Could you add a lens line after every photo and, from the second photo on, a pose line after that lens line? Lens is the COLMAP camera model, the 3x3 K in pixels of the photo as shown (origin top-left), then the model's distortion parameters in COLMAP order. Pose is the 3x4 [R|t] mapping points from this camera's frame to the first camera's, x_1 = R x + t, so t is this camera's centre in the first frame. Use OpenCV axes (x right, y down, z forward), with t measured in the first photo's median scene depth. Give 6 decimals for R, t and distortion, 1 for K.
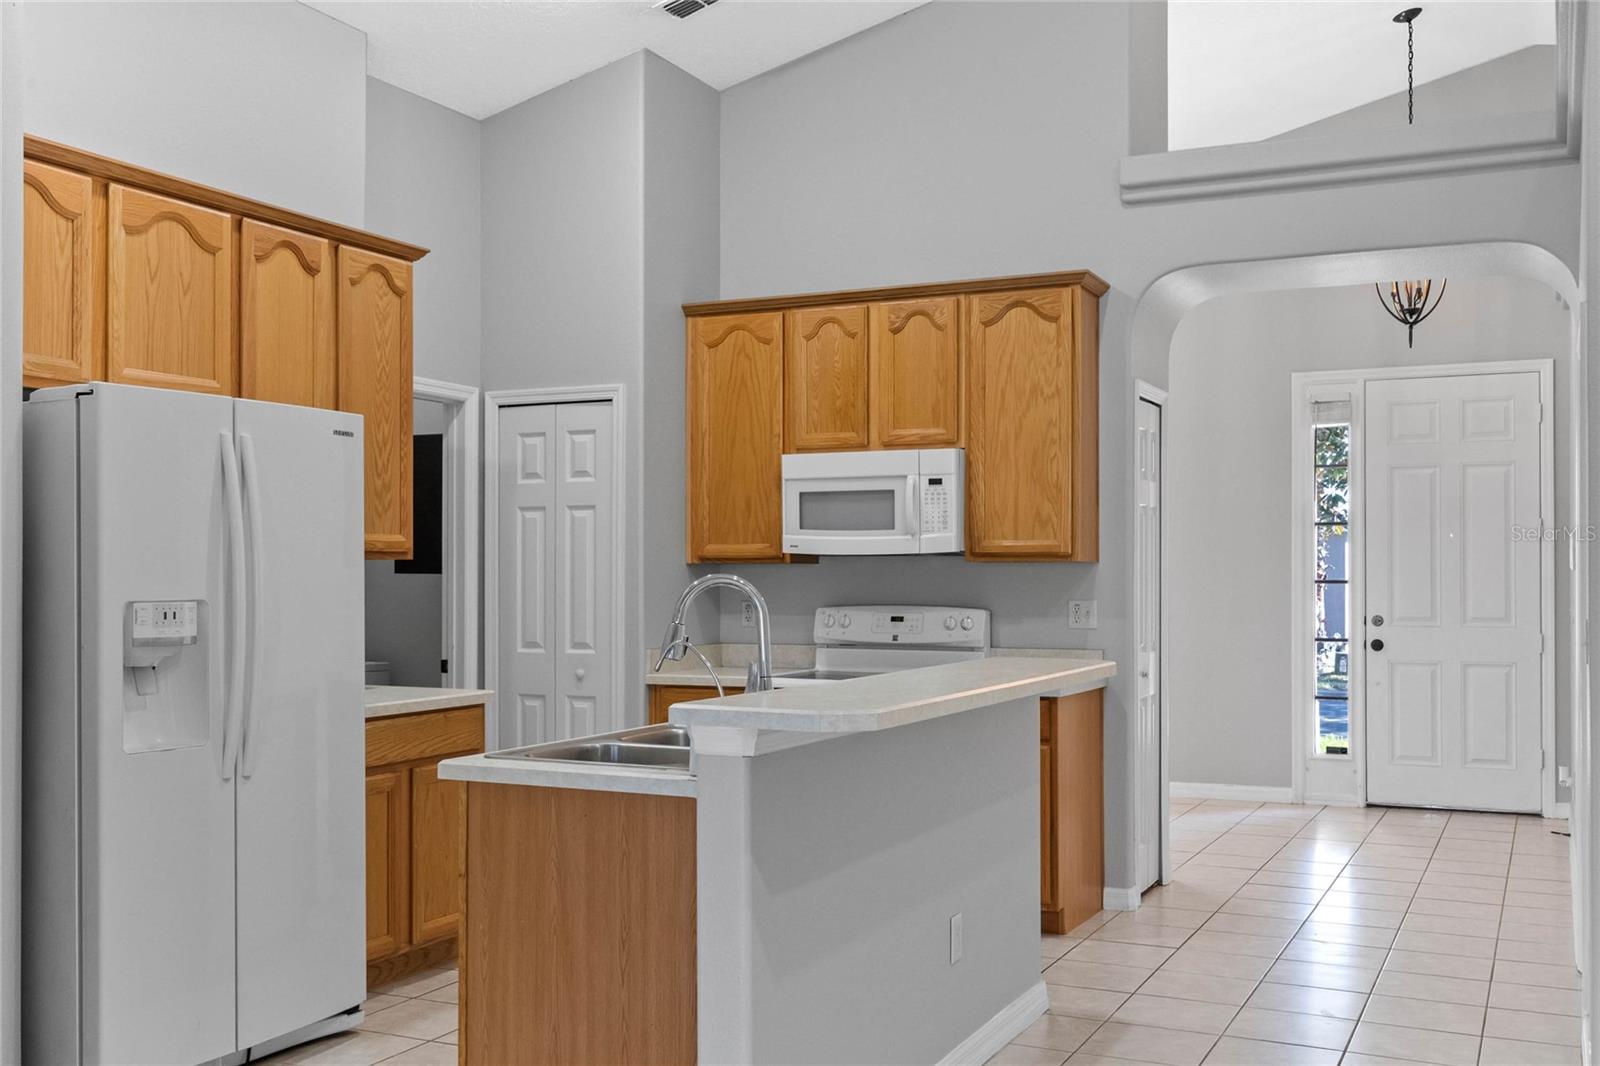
lens RADIAL K [[1582.1, 0, 805.7], [0, 1582.1, 548.8], [0, 0, 1]] dist [-0.008204, 0.000000]
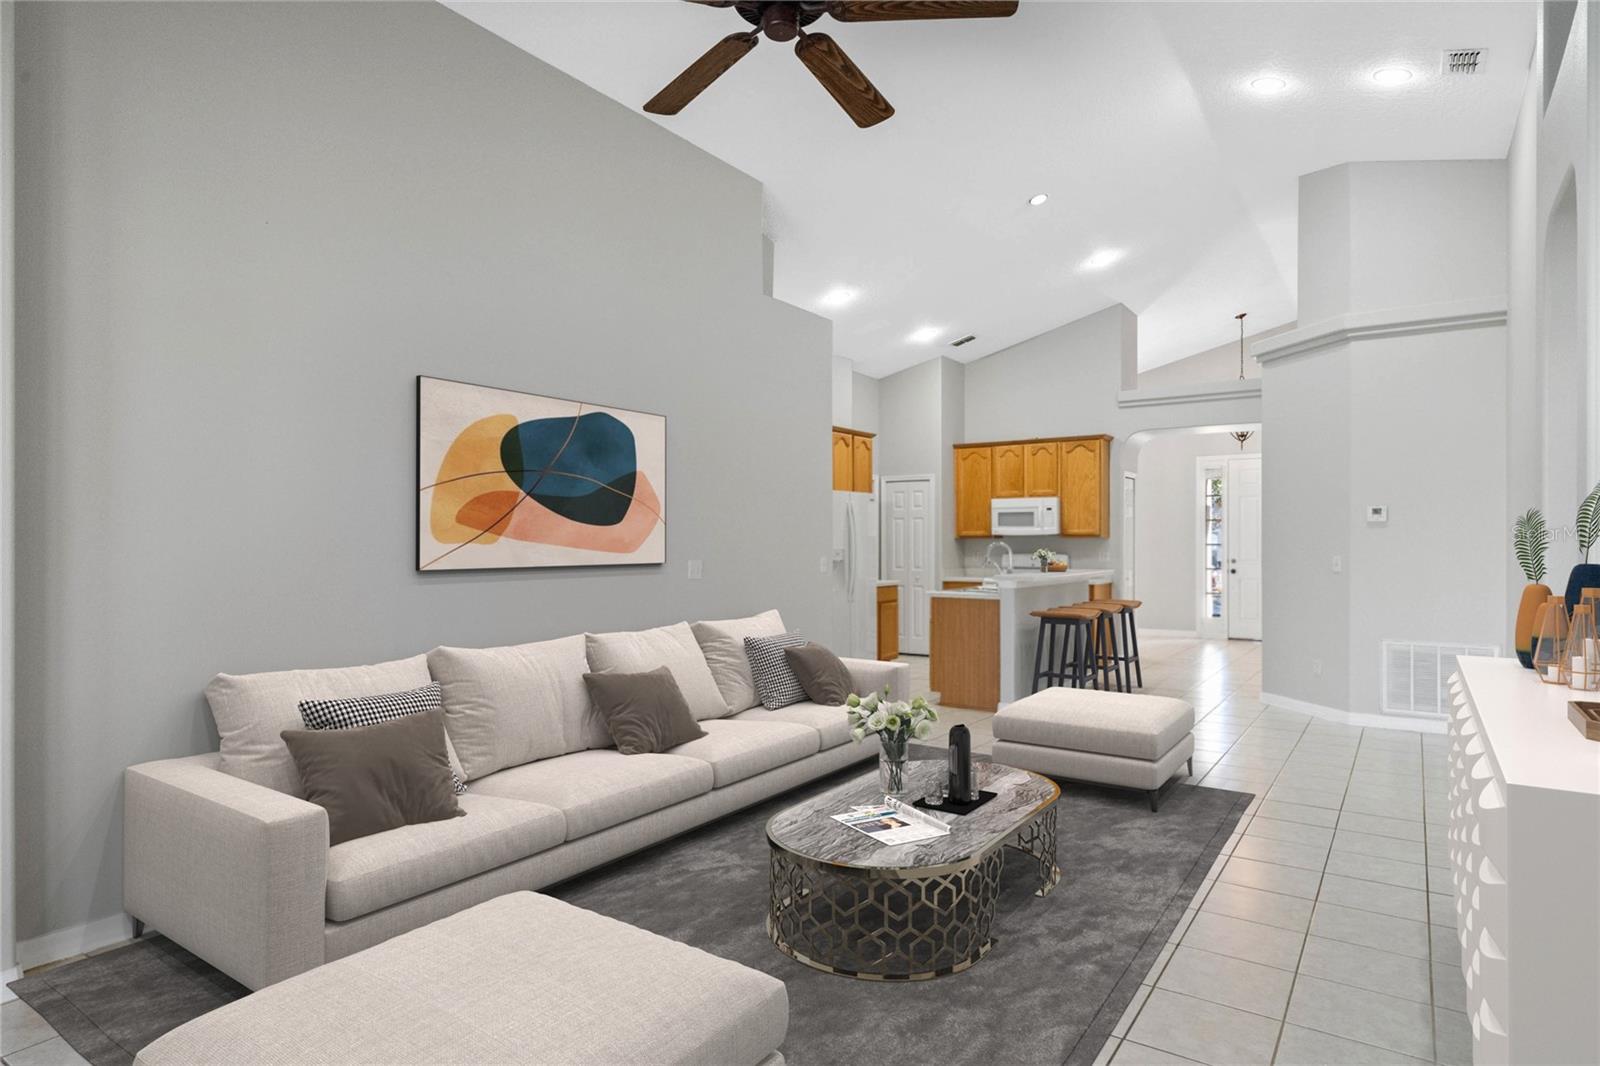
lens RADIAL K [[884.7, 0, 804.5], [0, 884.7, 535.1], [0, 0, 1]] dist [0.001011, 0.000168]
pose [[0.987978, -0.001819, -0.154581, -0.100510], [0.003403, 0.999944, 0.009982, -0.012843], [0.154555, -0.010388, 0.987930, -0.595906]]
